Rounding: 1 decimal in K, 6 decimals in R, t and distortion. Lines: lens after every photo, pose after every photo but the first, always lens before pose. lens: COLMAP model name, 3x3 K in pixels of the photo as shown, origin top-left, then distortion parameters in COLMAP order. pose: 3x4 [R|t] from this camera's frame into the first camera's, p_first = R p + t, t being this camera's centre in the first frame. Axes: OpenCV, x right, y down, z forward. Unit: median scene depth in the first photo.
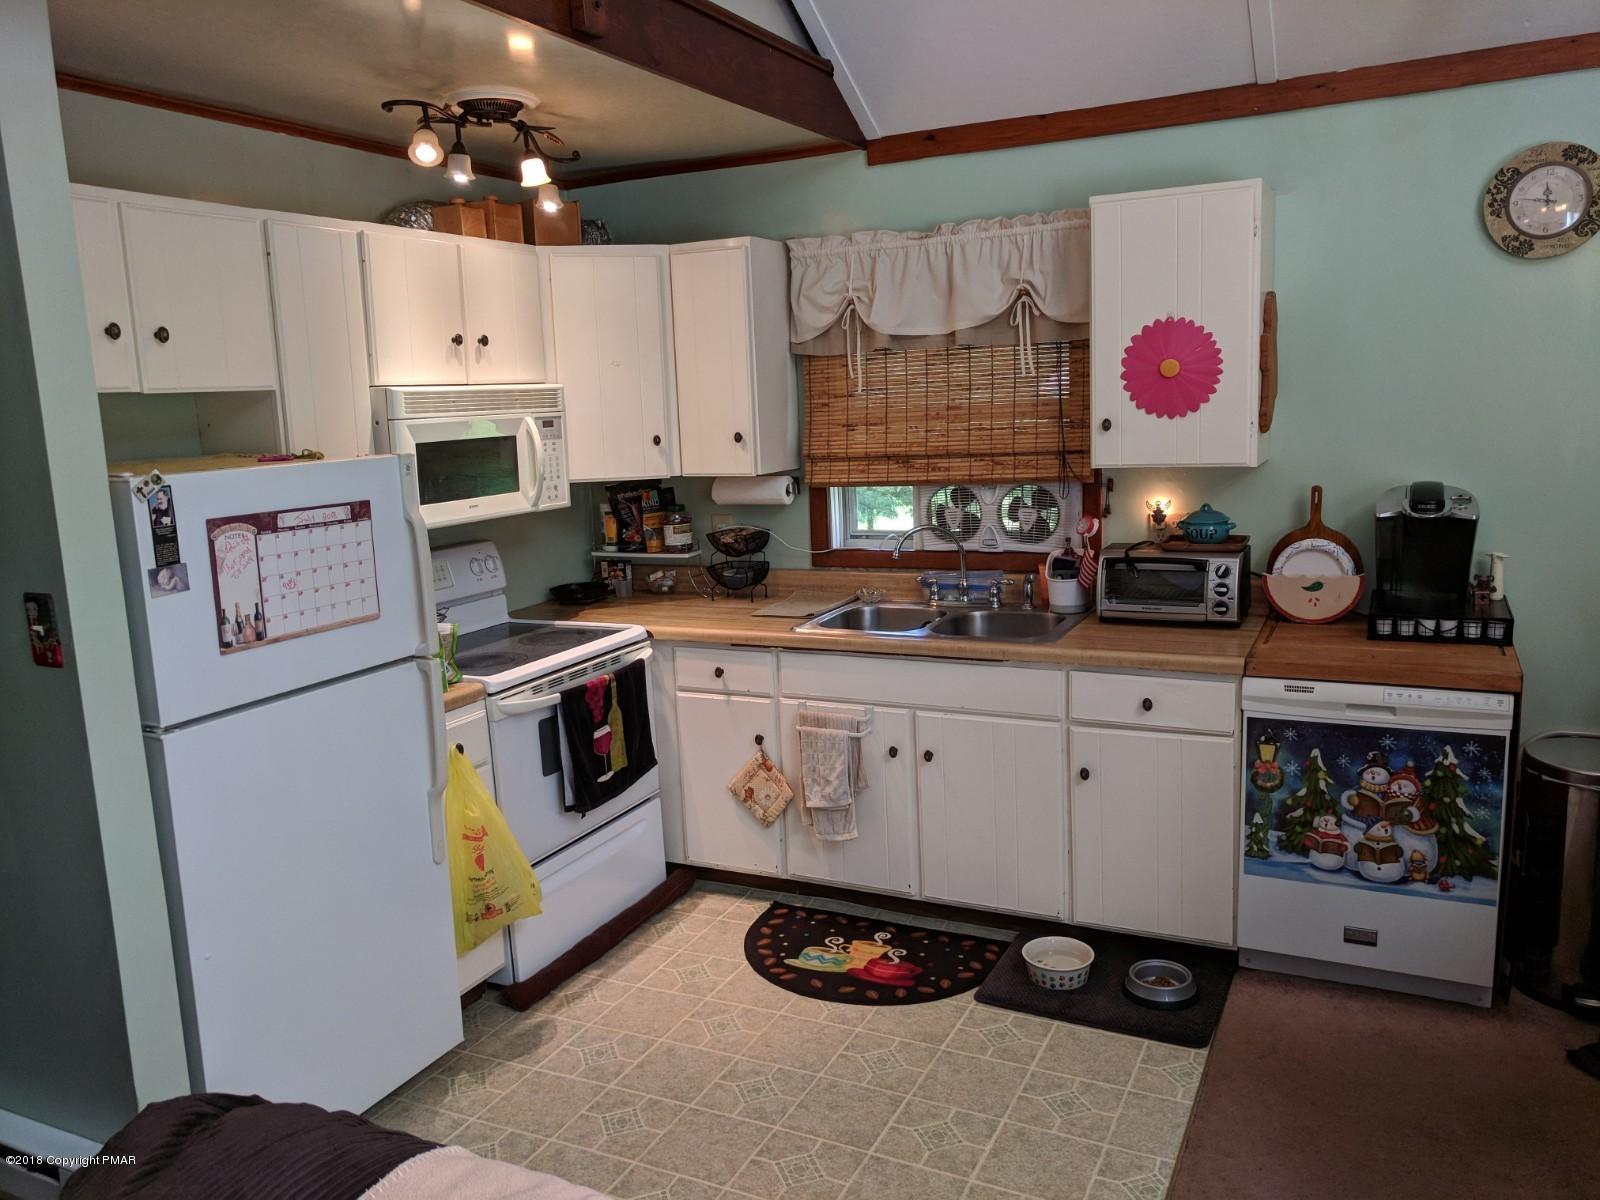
lens RADIAL K [[1191.2, 0, 809.0], [0, 1191.2, 598.8], [0, 0, 1]] dist [0.011464, -0.004827]
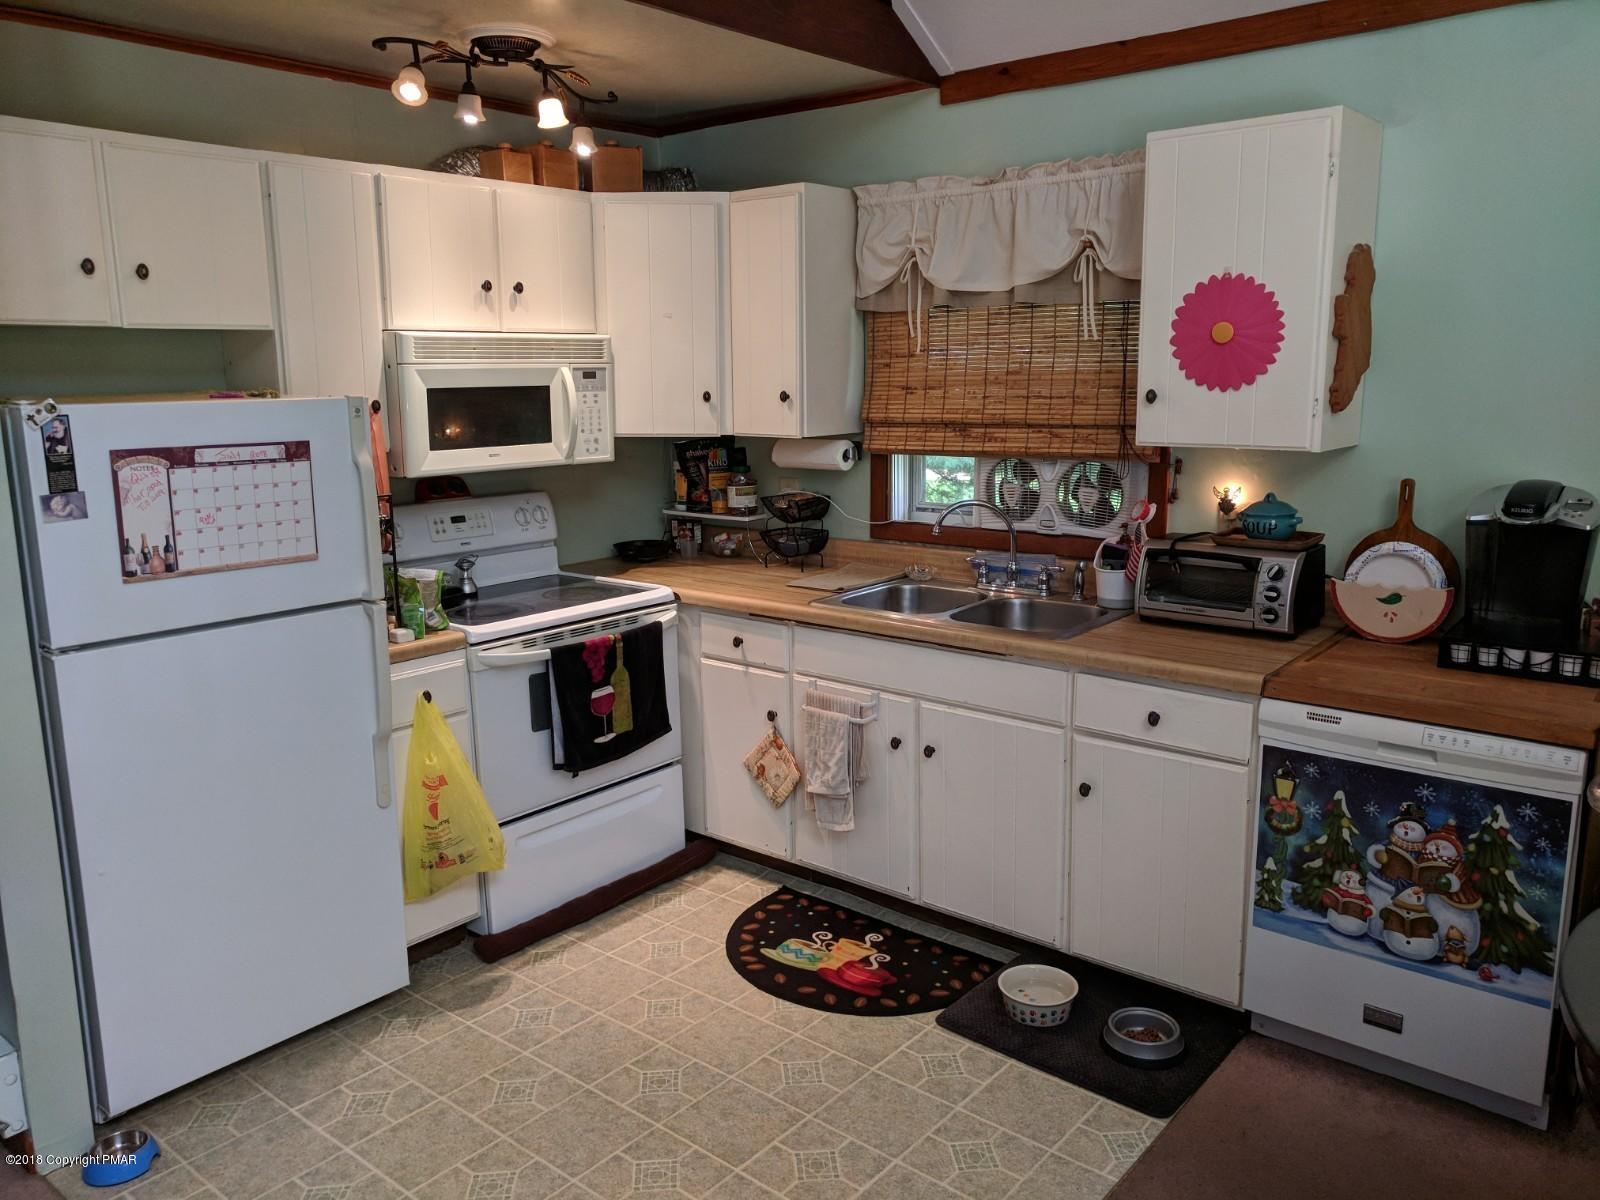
lens RADIAL K [[1191.2, 0, 809.0], [0, 1191.2, 598.8], [0, 0, 1]] dist [0.011464, -0.004827]
pose [[0.972347, 0.075009, -0.221168, 0.208796], [-0.069016, 0.997011, 0.034715, -0.010919], [0.223111, -0.018491, 0.974618, 0.088573]]
